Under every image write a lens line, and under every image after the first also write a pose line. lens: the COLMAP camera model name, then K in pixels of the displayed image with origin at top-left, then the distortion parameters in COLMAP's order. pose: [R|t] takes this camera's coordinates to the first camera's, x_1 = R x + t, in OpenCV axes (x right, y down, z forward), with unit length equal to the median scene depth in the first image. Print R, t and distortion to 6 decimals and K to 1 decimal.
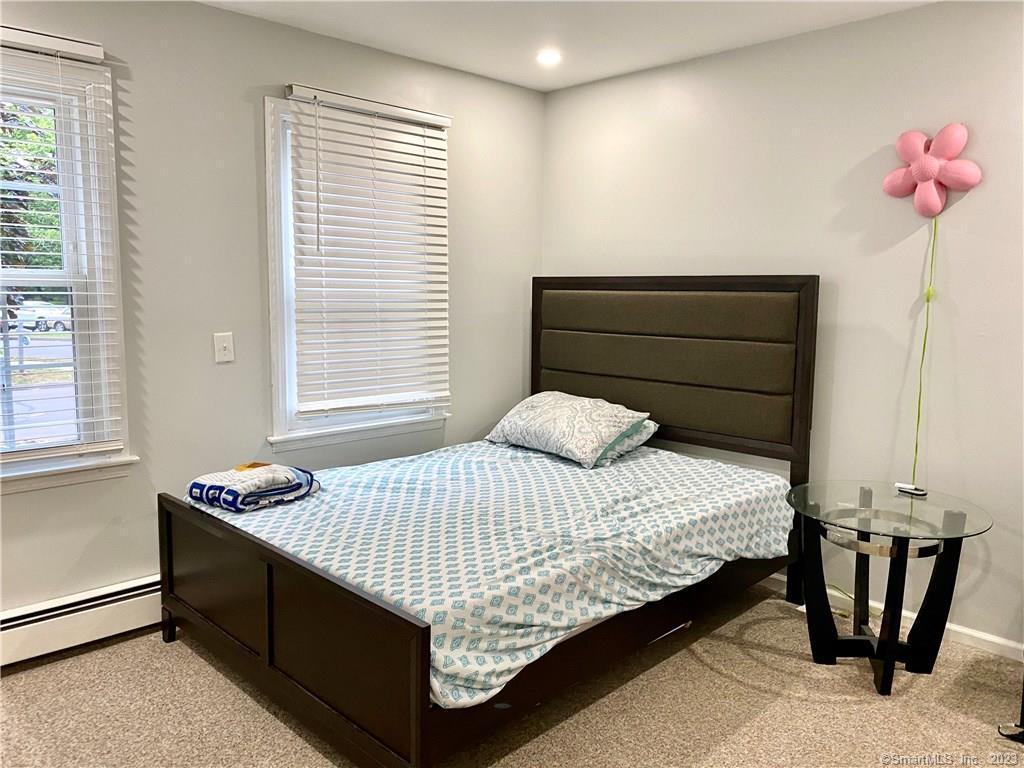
lens RADIAL K [[787.9, 0, 510.2], [0, 787.9, 381.7], [0, 0, 1]] dist [0.058336, -0.057847]
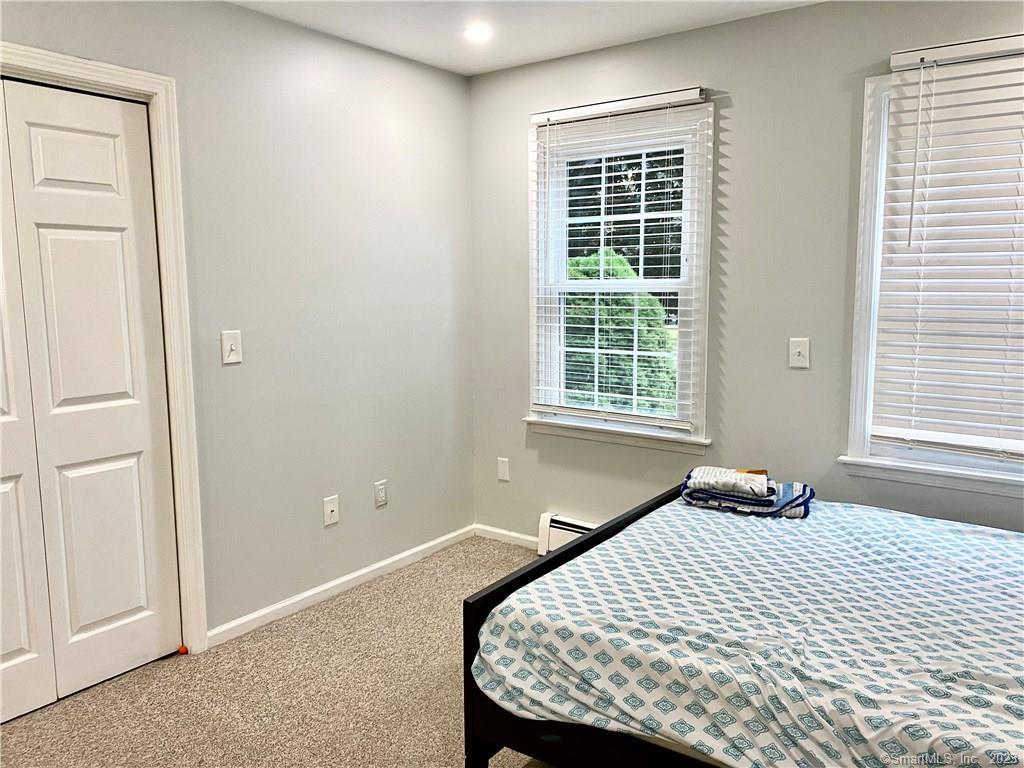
lens RADIAL K [[787.9, 0, 510.2], [0, 787.9, 381.7], [0, 0, 1]] dist [0.058336, -0.057847]
pose [[0.152484, 0.114818, -0.981614, 0.640652], [-0.112579, 0.988782, 0.098168, -0.074234], [0.981873, 0.095540, 0.163700, 0.570485]]
